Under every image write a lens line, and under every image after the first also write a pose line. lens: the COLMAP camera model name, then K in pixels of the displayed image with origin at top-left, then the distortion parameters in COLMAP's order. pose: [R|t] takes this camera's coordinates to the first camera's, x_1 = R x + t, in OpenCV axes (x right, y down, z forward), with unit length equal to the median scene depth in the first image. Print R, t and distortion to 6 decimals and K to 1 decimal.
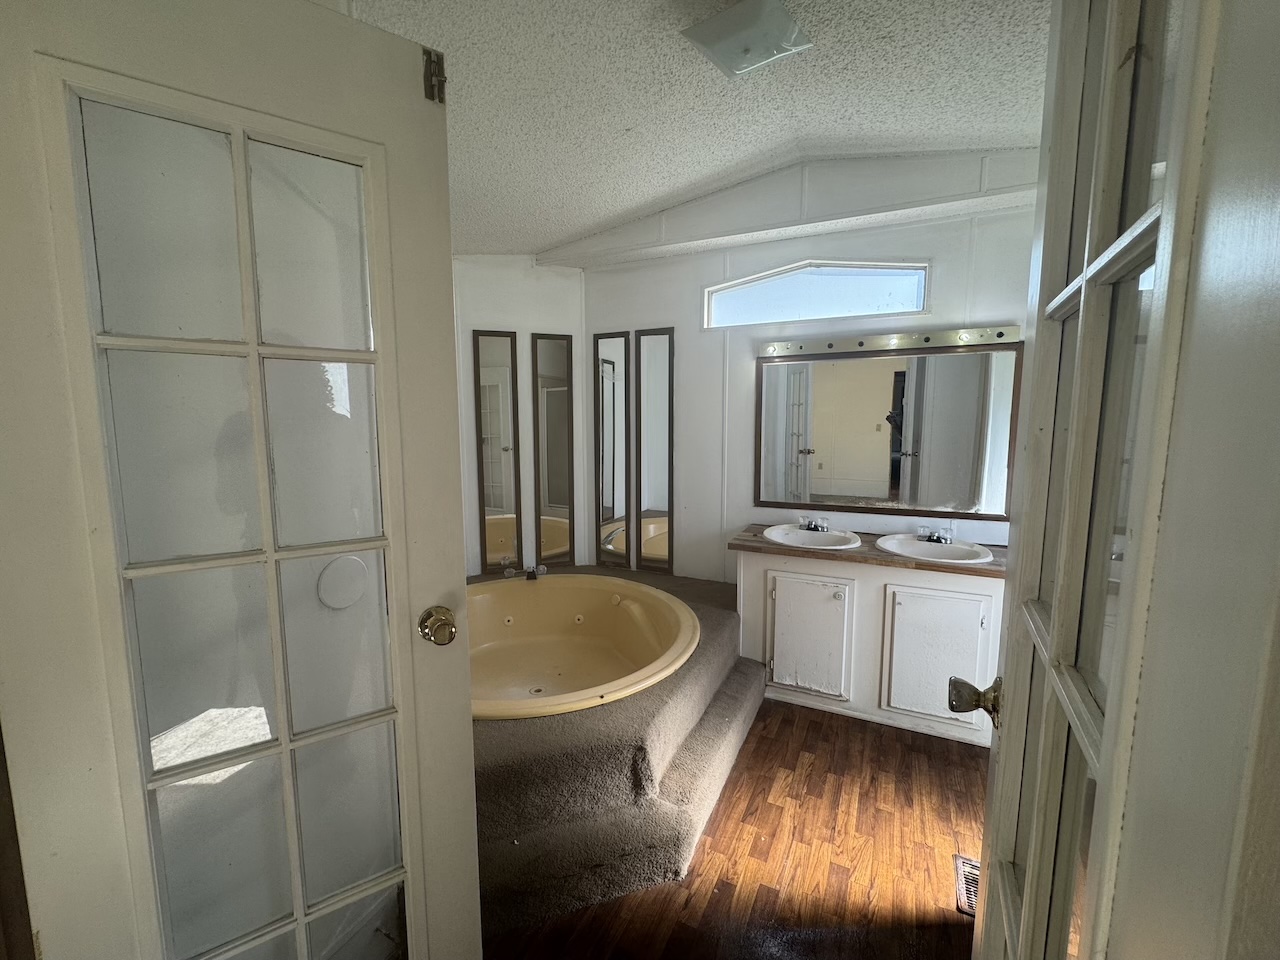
lens RADIAL K [[521.1, 0, 640.0], [0, 521.1, 480.0], [0, 0, 1]] dist [-0.001664, -0.000363]
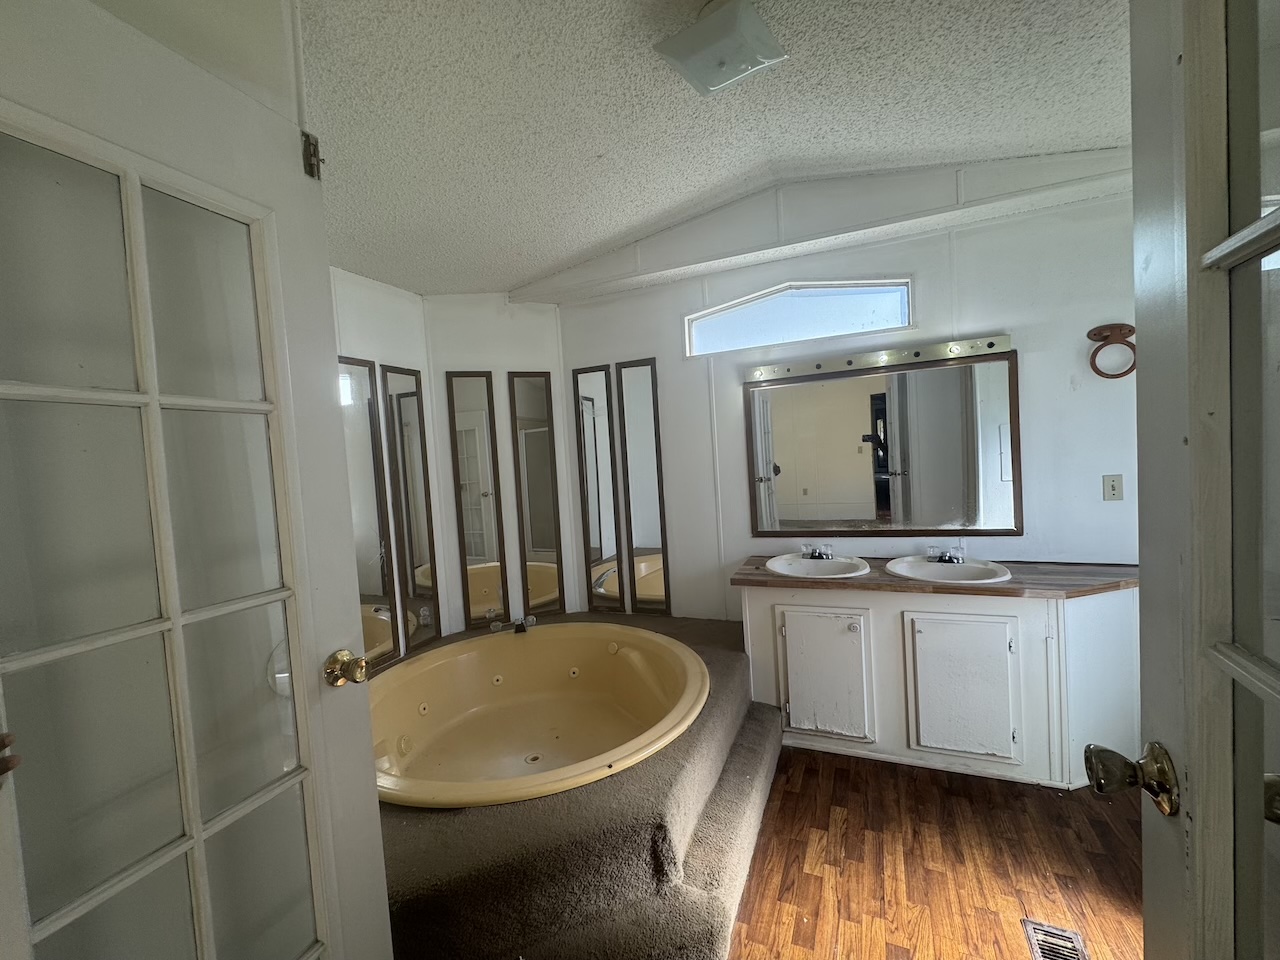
lens RADIAL K [[521.1, 0, 640.0], [0, 521.1, 480.0], [0, 0, 1]] dist [-0.001664, -0.000363]
pose [[0.997285, -0.062070, 0.039611, -0.020731], [0.064724, 0.995469, -0.069653, -0.000561], [-0.035108, 0.072027, 0.996785, 0.064613]]
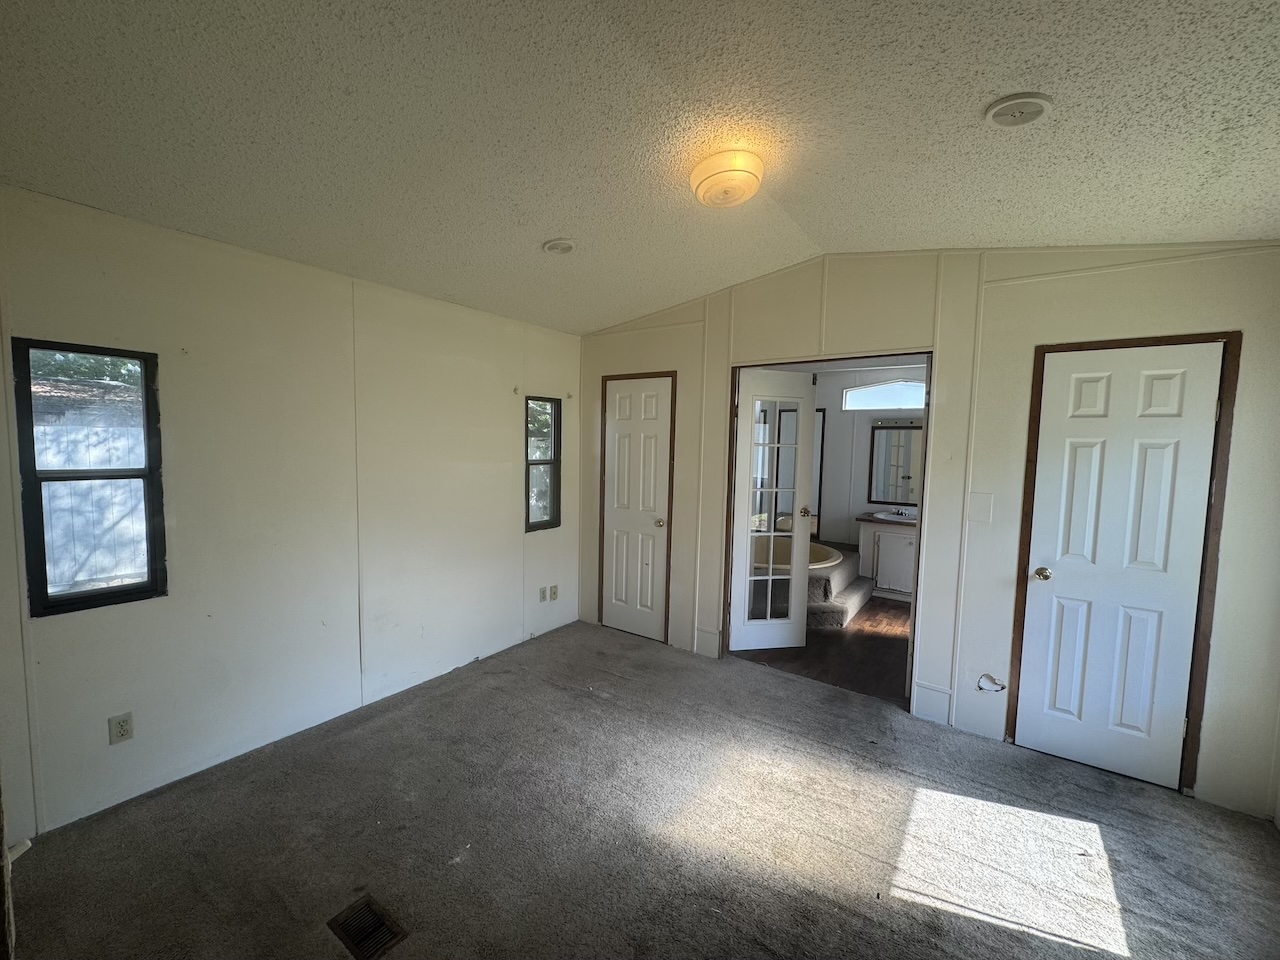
lens RADIAL K [[510.4, 0, 640.0], [0, 510.4, 480.0], [0, 0, 1]] dist [-0.000679, 0.000224]
pose [[0.985176, 0.037485, -0.167399, -0.366534], [-0.044808, 0.998187, -0.040183, 0.097233], [0.165589, 0.047088, 0.985070, -1.229888]]
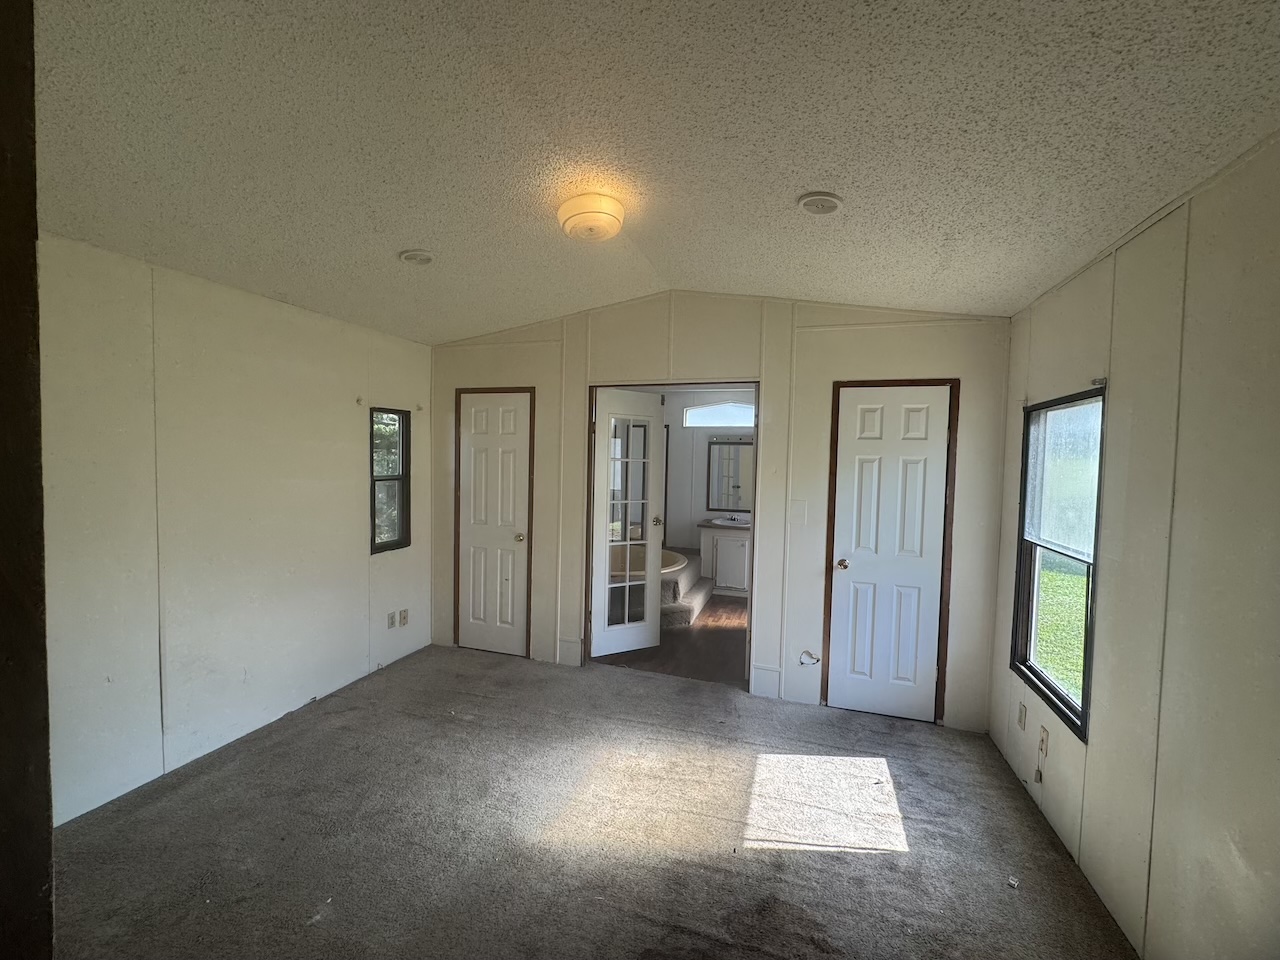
lens RADIAL K [[510.4, 0, 640.0], [0, 510.4, 480.0], [0, 0, 1]] dist [-0.000679, 0.000224]
pose [[0.990983, 0.020563, 0.132400, -0.408926], [-0.011164, 0.997389, -0.071346, 0.095004], [-0.133522, 0.069224, 0.988625, -1.282953]]
